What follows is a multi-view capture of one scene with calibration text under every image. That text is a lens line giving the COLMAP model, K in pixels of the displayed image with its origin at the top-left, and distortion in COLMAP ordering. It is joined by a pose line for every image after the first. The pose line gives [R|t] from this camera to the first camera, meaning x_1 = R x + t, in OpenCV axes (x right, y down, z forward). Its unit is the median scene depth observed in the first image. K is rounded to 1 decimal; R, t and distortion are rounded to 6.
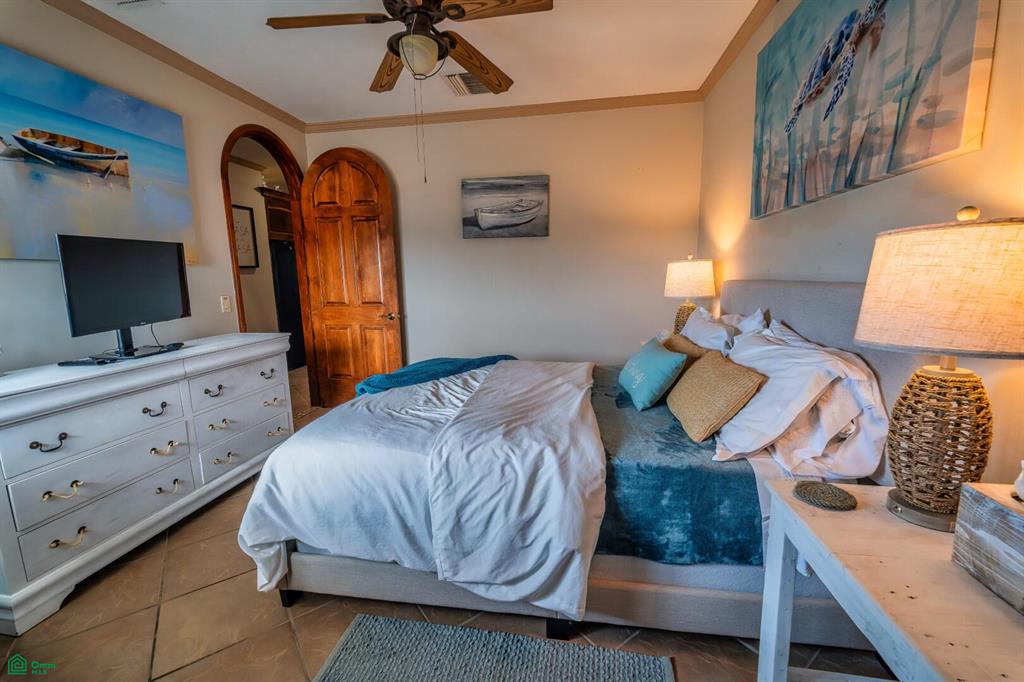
lens RADIAL K [[427.7, 0, 508.7], [0, 427.7, 341.3], [0, 0, 1]] dist [0.002184, -0.000486]
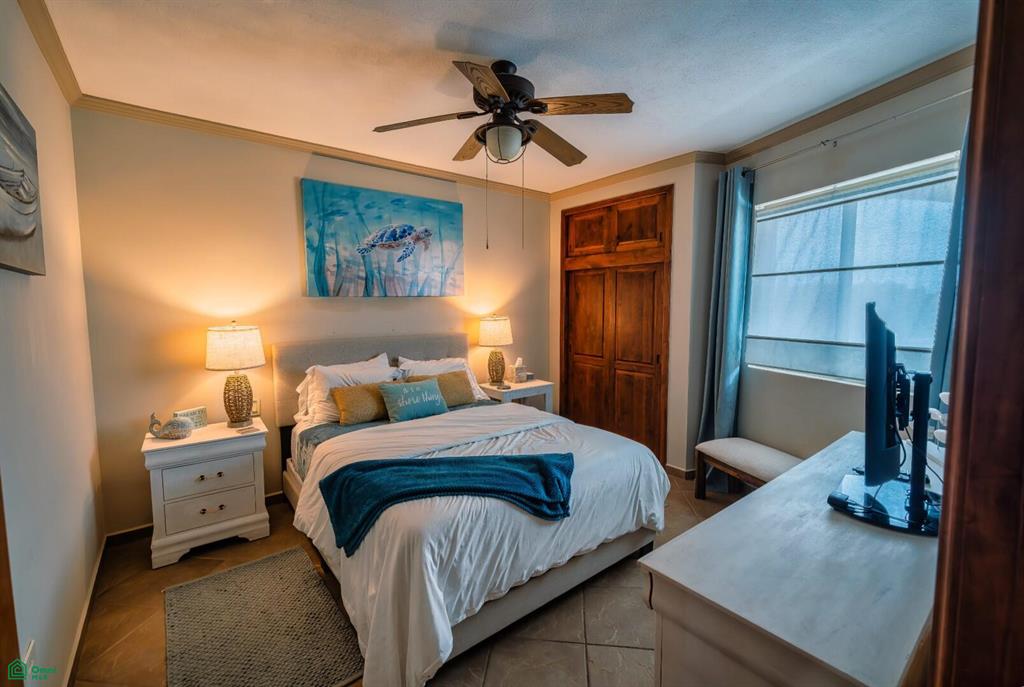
lens RADIAL K [[423.4, 0, 507.6], [0, 423.4, 346.8], [0, 0, 1]] dist [0.000770, 0.000015]
pose [[-0.727902, -0.044652, 0.684225, -1.299973], [0.124980, 0.972521, 0.196424, -0.511997], [-0.674194, 0.228492, -0.702320, 2.522855]]
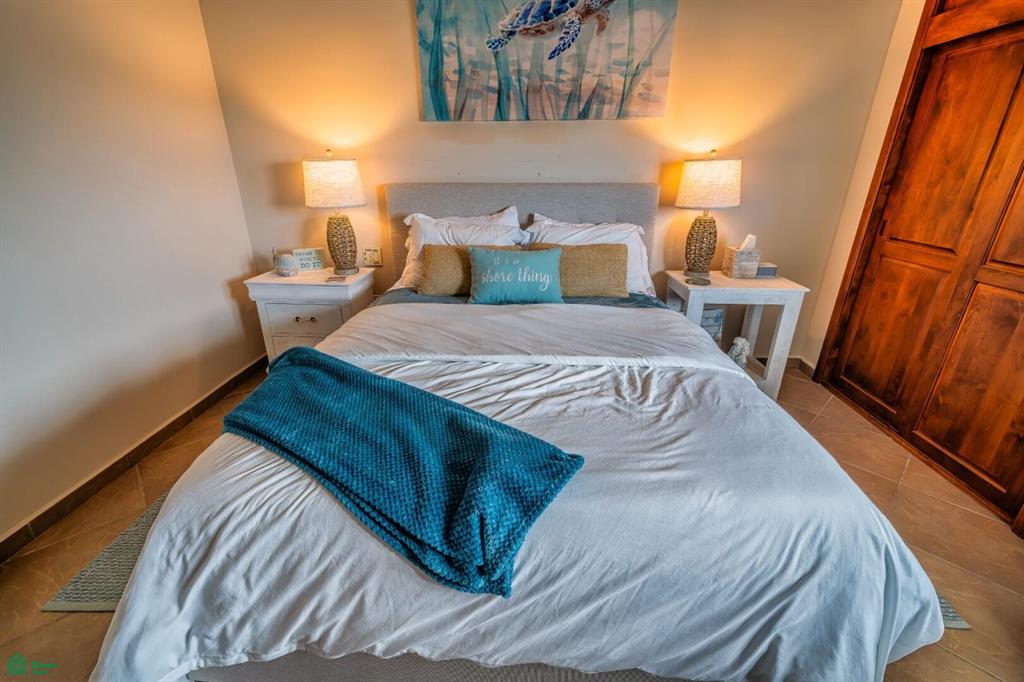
lens RADIAL K [[427.7, 0, 508.7], [0, 427.7, 341.3], [0, 0, 1]] dist [0.002184, -0.000486]
pose [[-0.116513, -0.352844, 0.928400, -0.970793], [0.151091, 0.917590, 0.367697, -0.236416], [-0.981629, 0.183114, -0.053599, 1.554808]]
